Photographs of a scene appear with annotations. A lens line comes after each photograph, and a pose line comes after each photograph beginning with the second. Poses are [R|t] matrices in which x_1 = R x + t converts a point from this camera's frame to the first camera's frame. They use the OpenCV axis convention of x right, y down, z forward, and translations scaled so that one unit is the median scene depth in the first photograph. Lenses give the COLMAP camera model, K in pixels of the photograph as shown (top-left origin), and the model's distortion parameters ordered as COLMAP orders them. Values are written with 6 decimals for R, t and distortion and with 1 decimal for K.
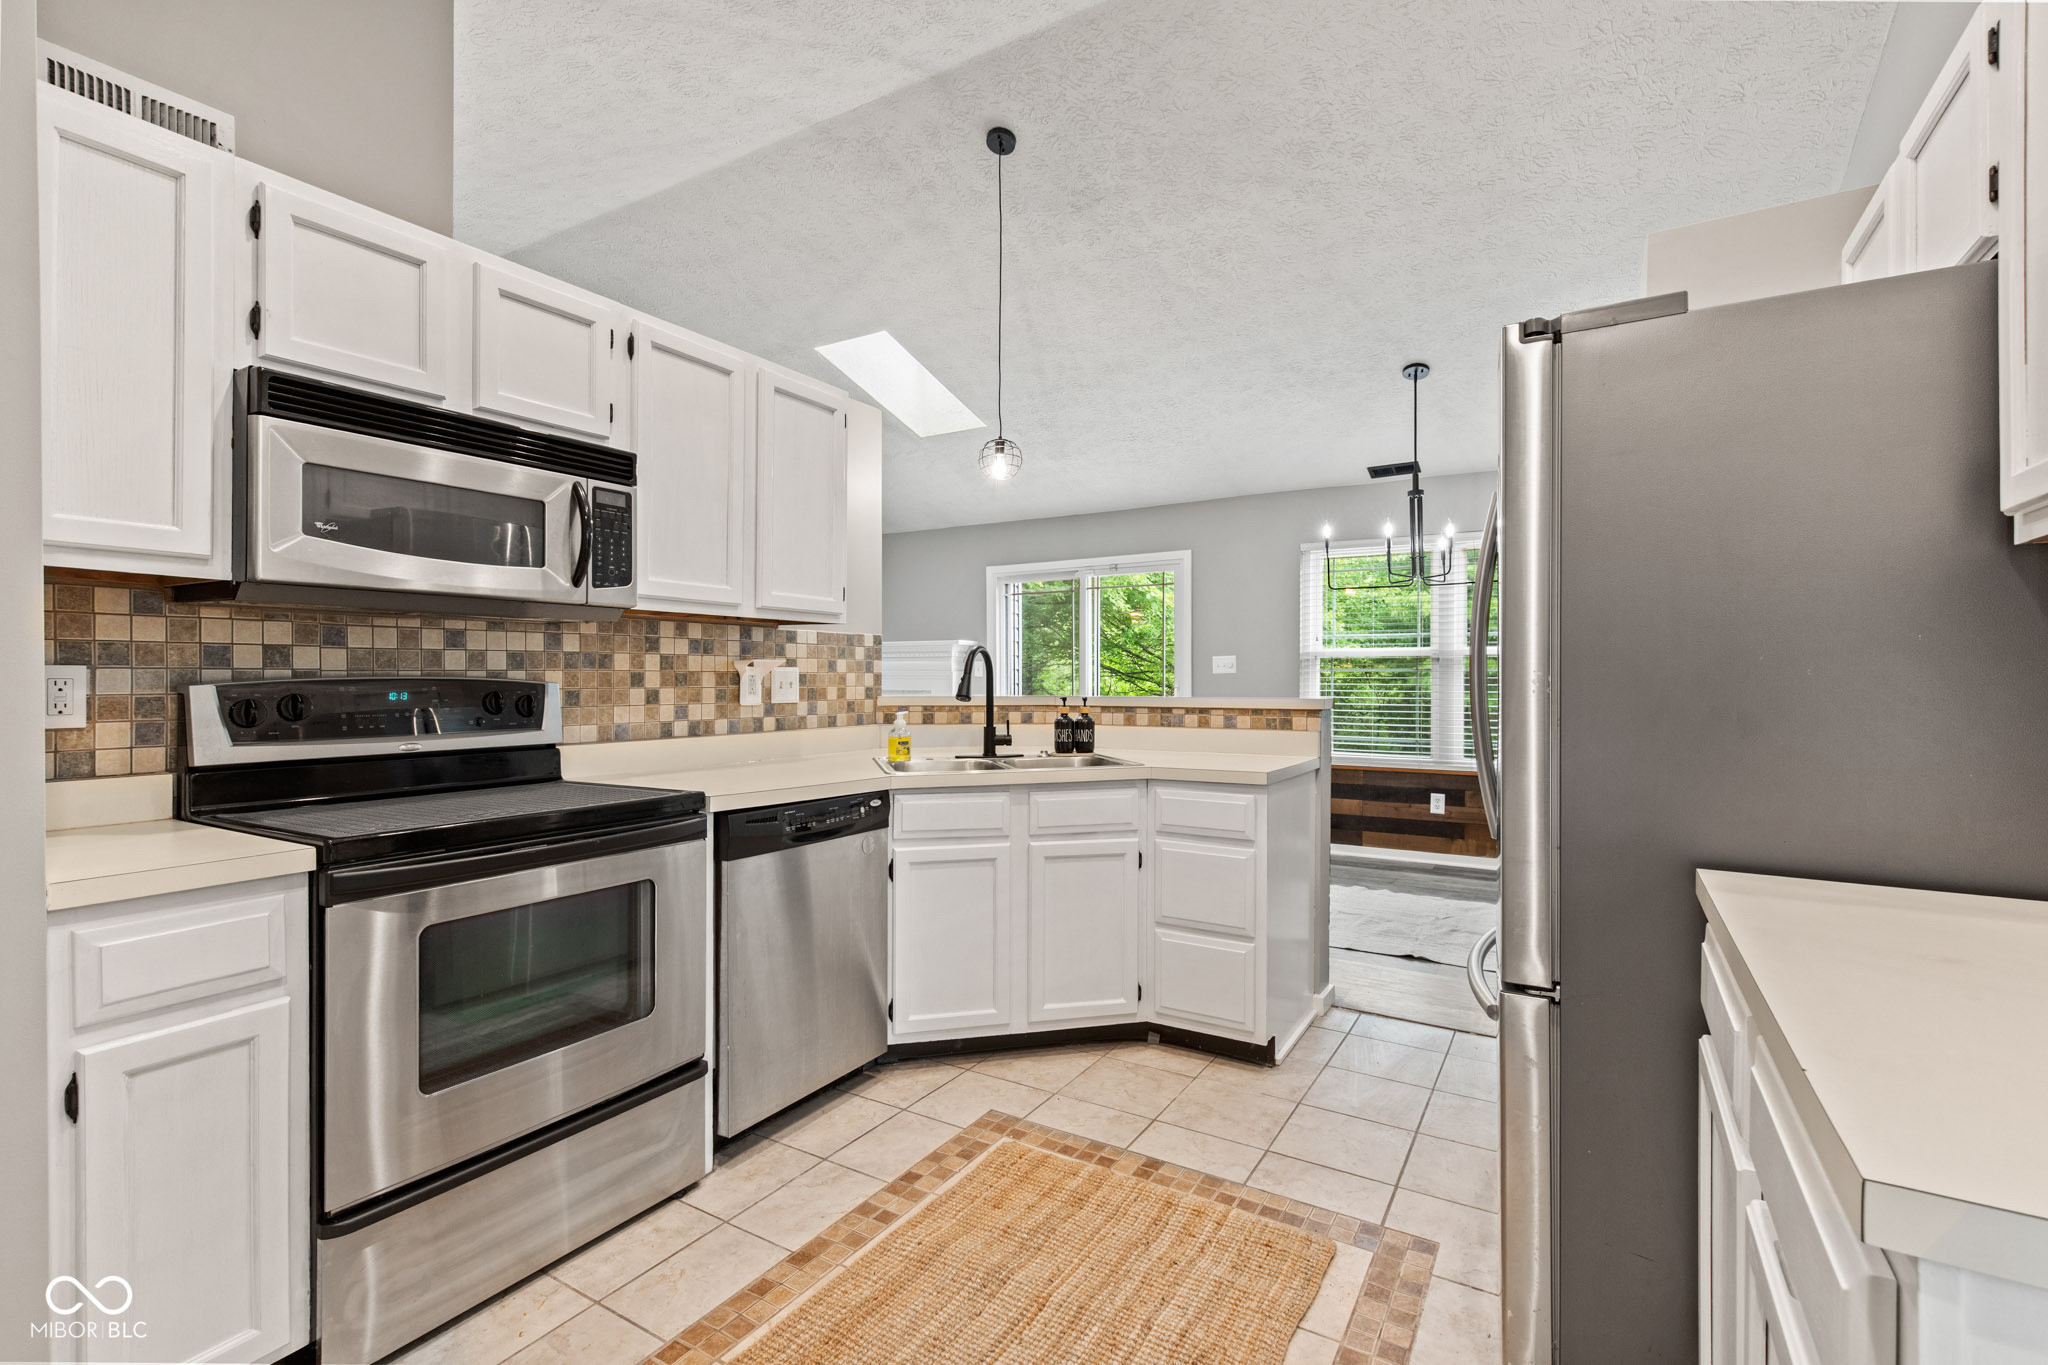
lens RADIAL K [[925.5, 0, 1023.9], [0, 925.5, 680.3], [0, 0, 1]] dist [0.009183, -0.000848]
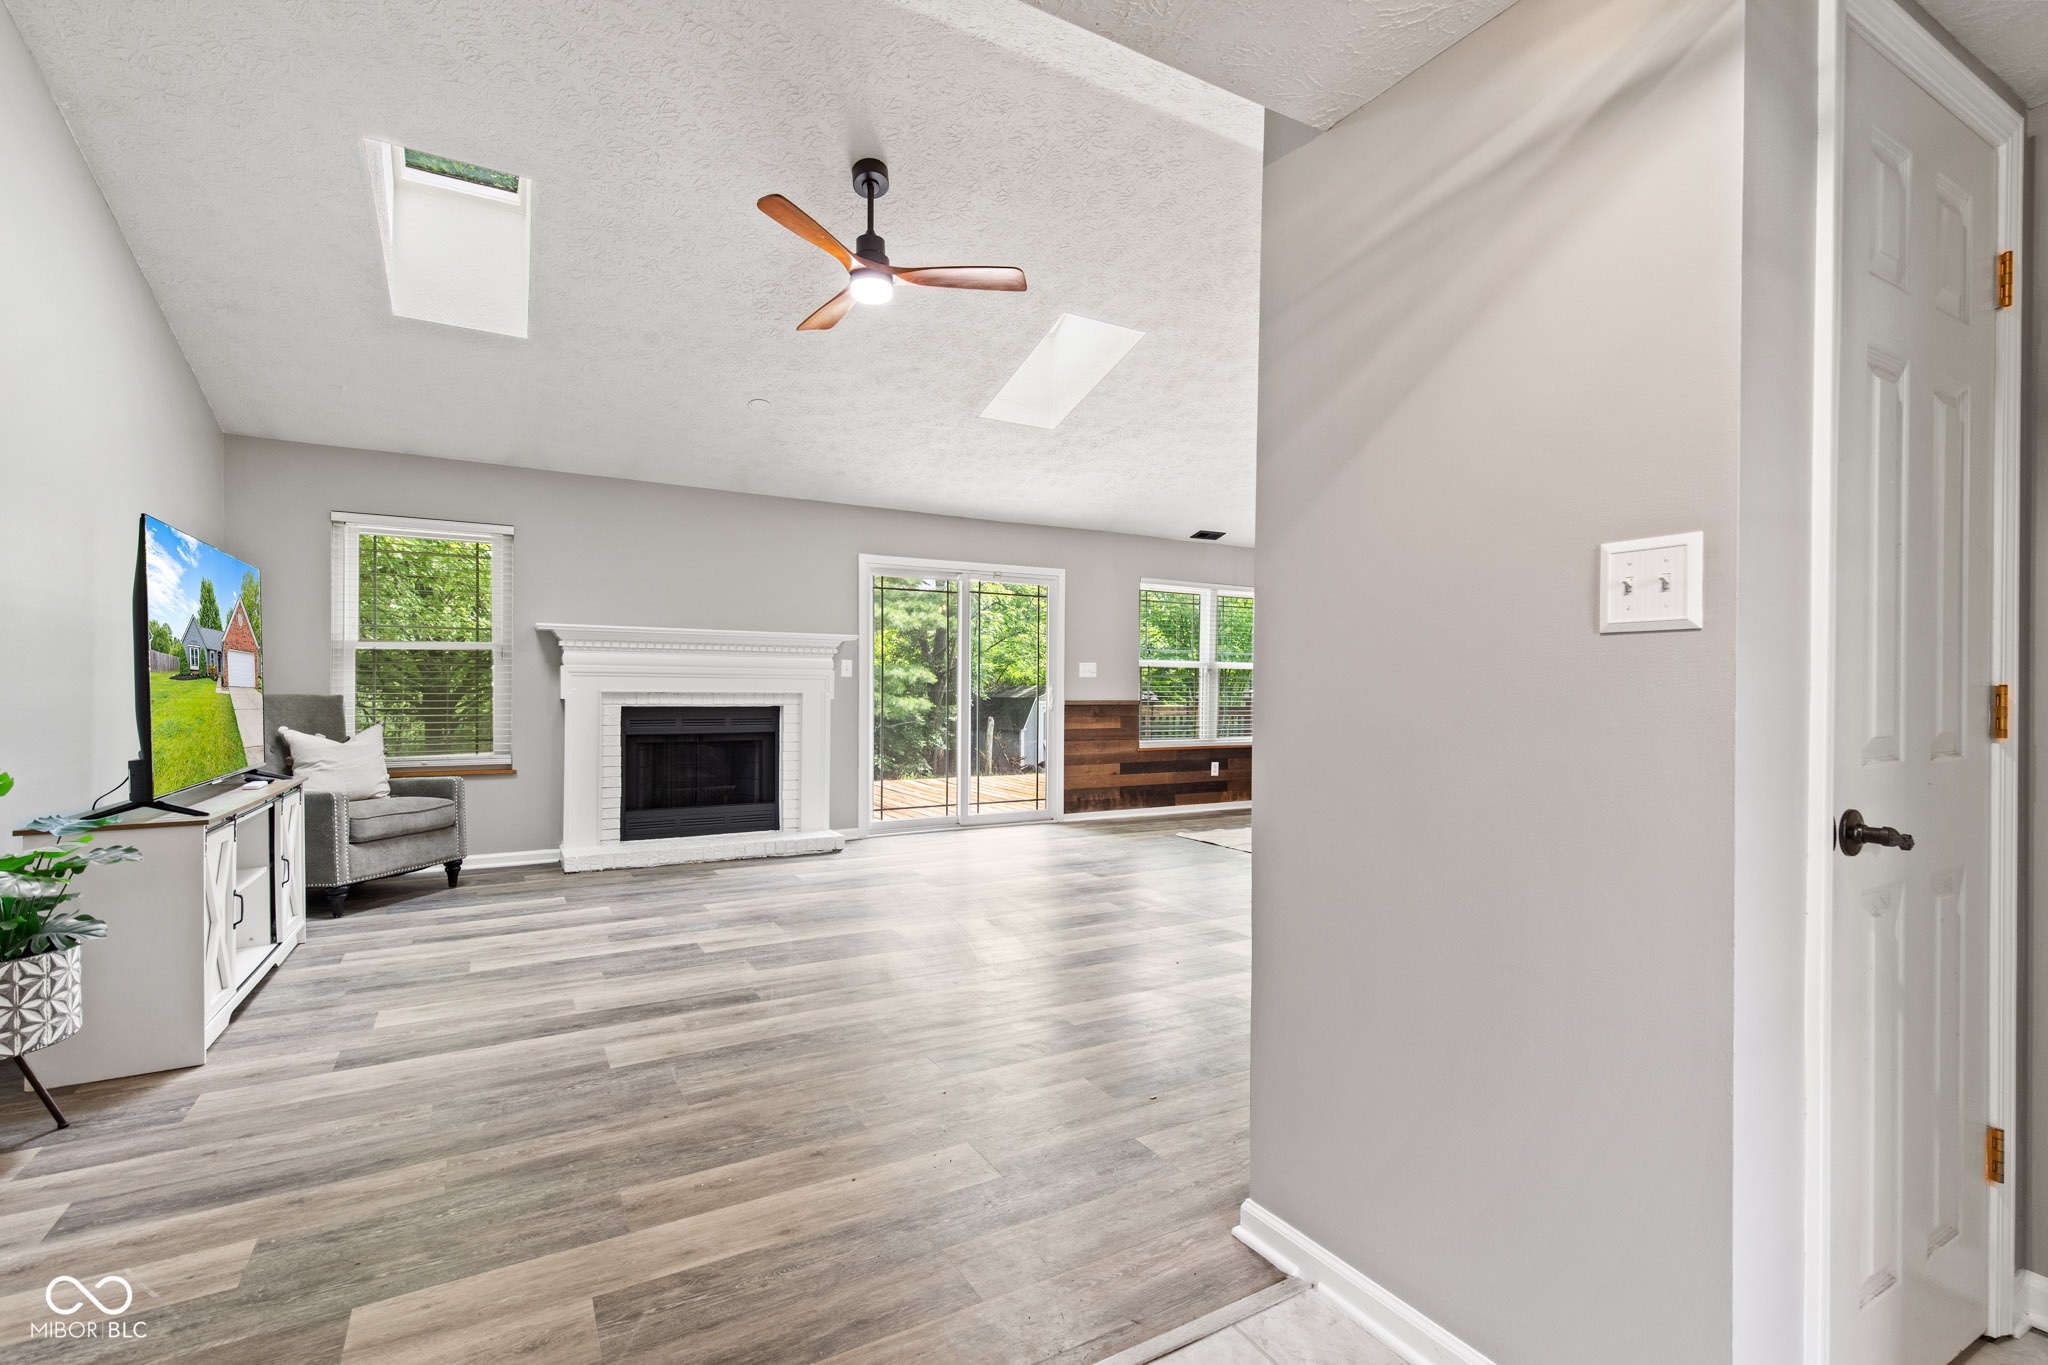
lens RADIAL K [[927.2, 0, 1028.9], [0, 927.2, 693.4], [0, 0, 1]] dist [0.004261, -0.000025]
pose [[0.482297, -0.002151, 0.876005, -2.174313], [-0.004211, 0.999980, 0.004774, 0.019350], [-0.875998, -0.005991, 0.482278, 1.245298]]
